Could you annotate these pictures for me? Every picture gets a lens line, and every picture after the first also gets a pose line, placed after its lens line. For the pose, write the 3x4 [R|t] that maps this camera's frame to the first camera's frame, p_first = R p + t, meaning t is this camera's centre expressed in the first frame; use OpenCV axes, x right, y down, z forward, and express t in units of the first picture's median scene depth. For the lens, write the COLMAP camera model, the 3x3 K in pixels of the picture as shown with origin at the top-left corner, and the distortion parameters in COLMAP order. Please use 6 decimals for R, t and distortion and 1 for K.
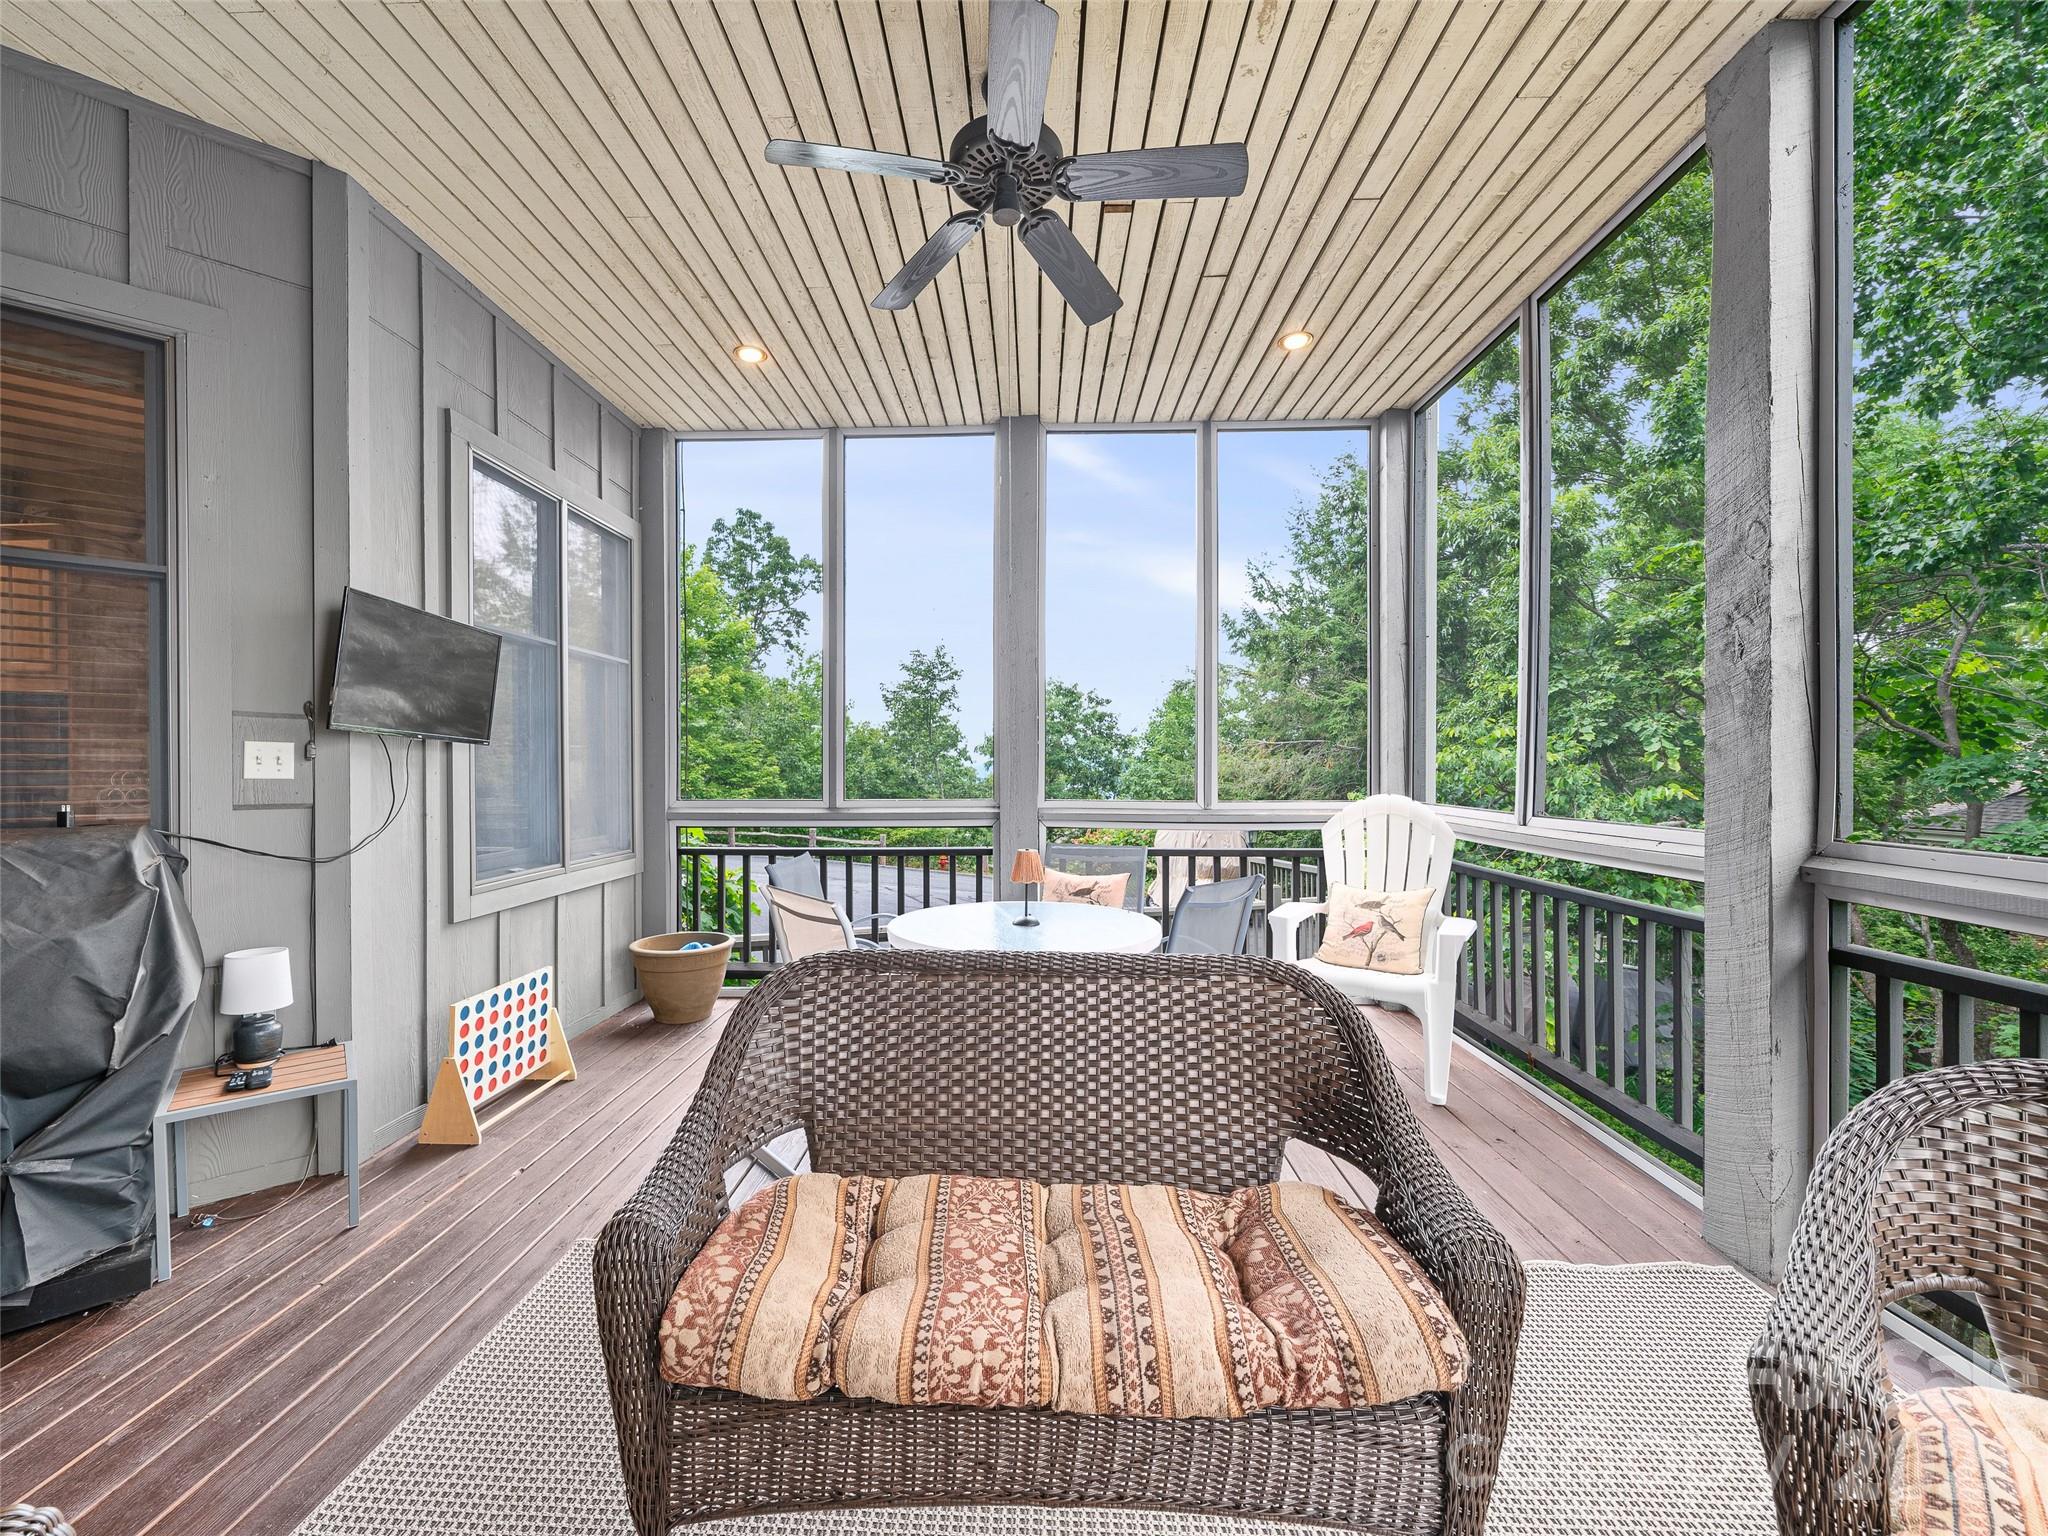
lens RADIAL K [[822.7, 0, 1016.2], [0, 822.7, 760.9], [0, 0, 1]] dist [-0.003732, -0.000047]
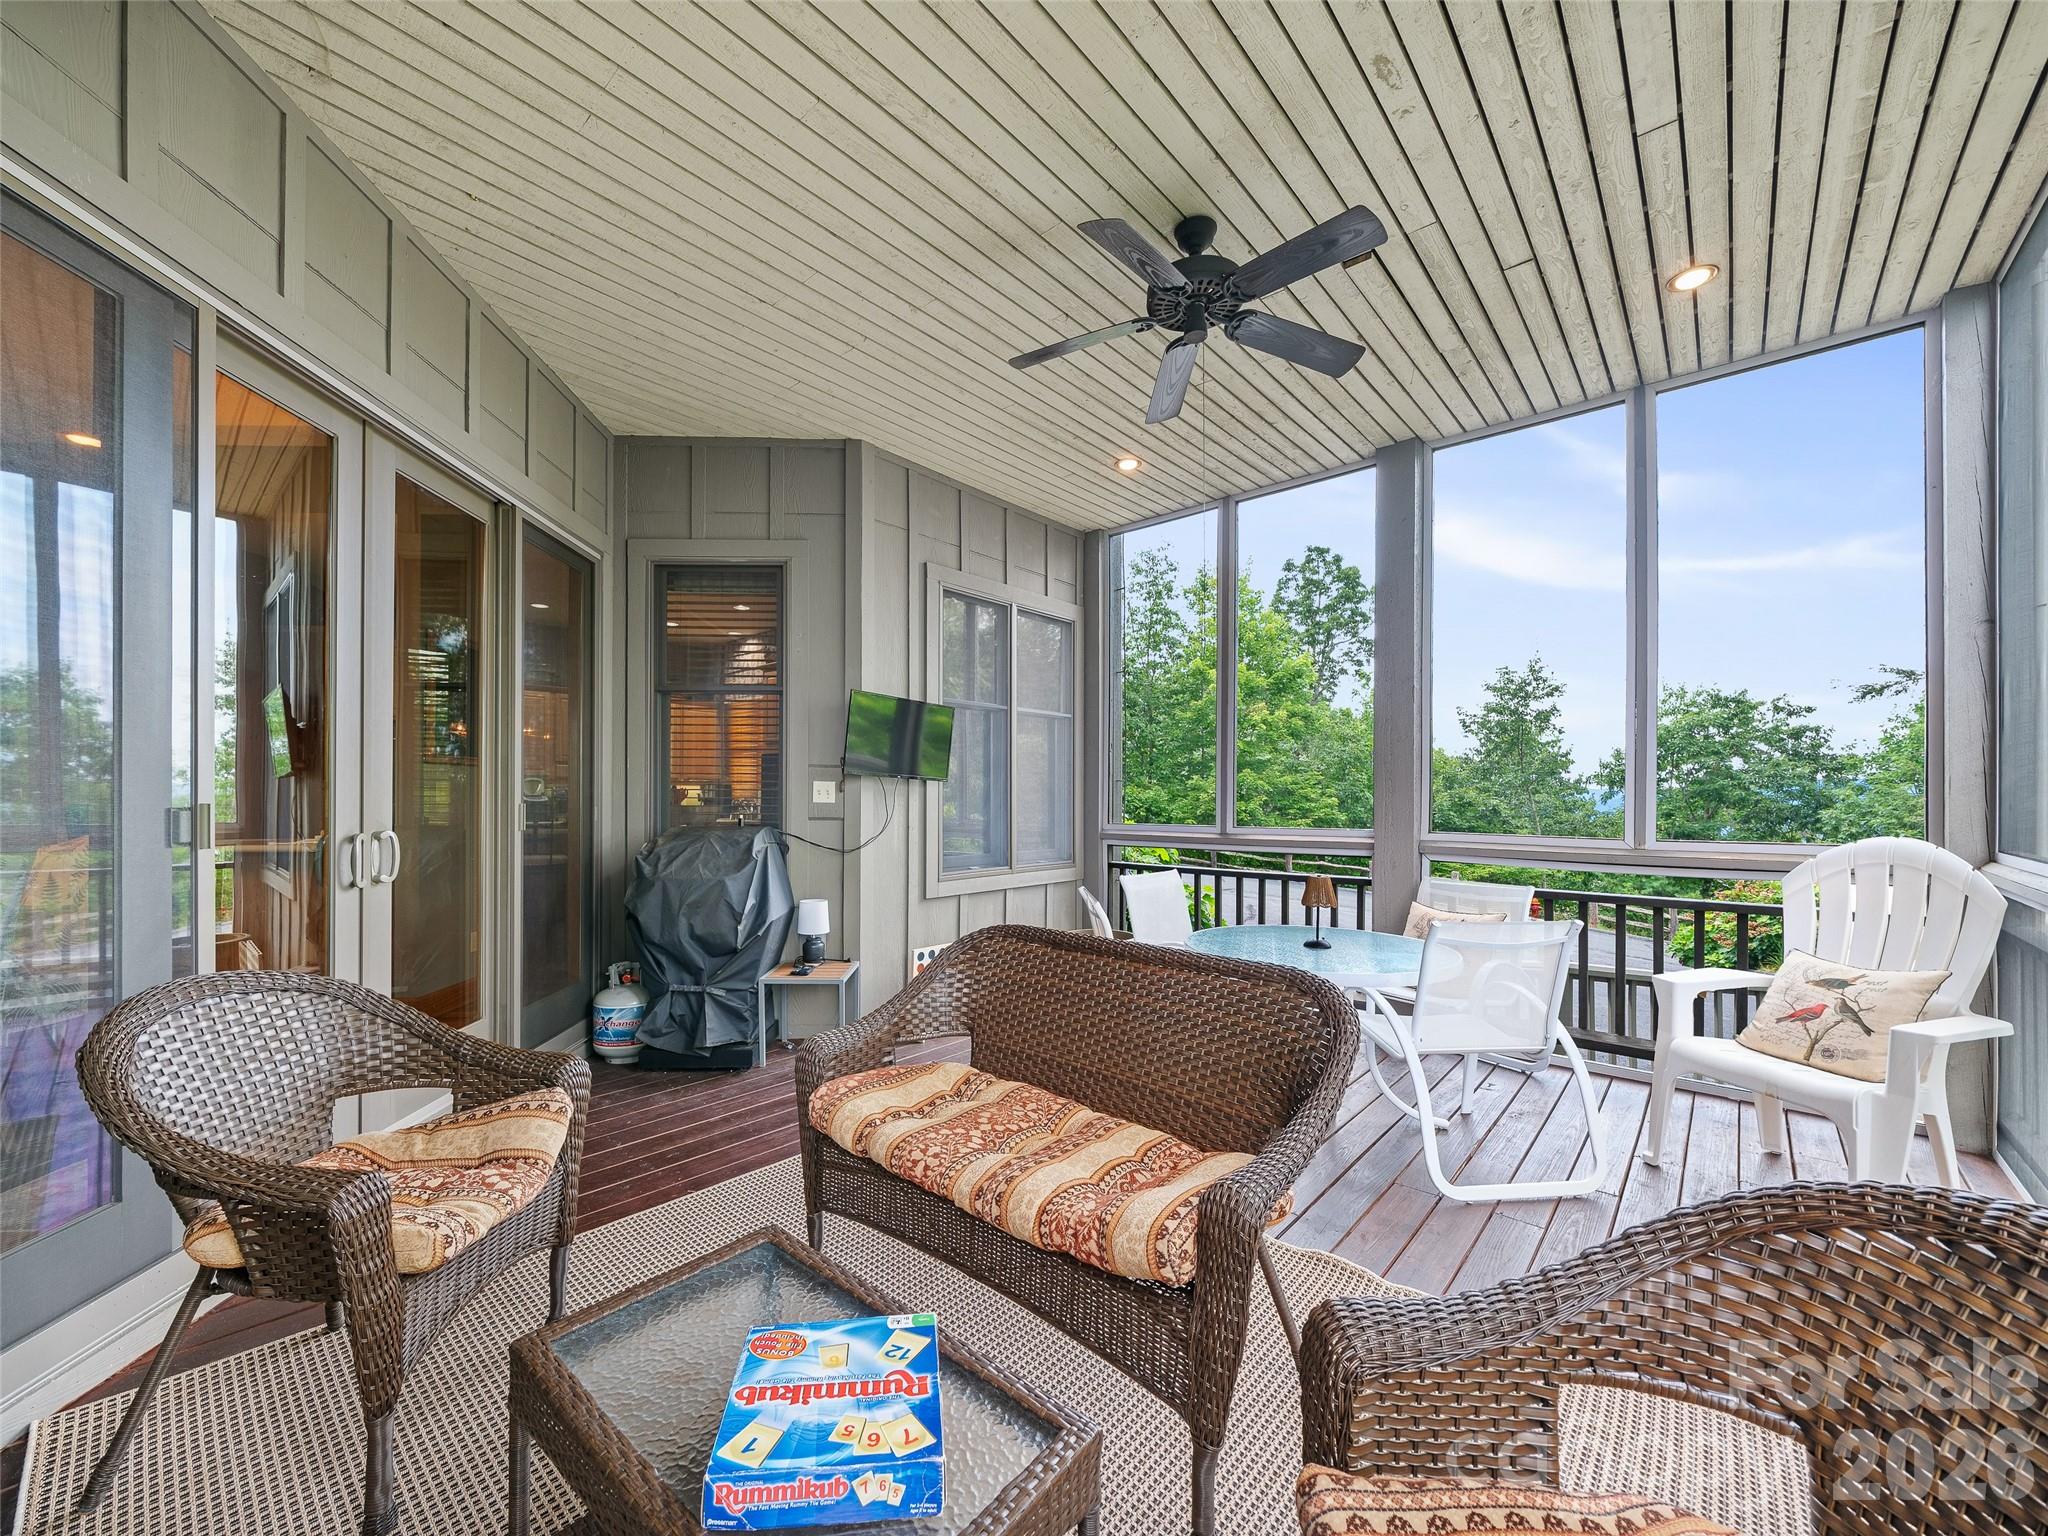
lens RADIAL K [[801.0, 0, 1020.7], [0, 801.0, 782.5], [0, 0, 1]] dist [-0.002884, -0.000294]
pose [[0.774682, -0.008412, -0.632295, 0.301293], [0.001200, 0.999929, -0.011833, -0.000311], [0.632349, 0.008408, 0.774638, -0.031710]]
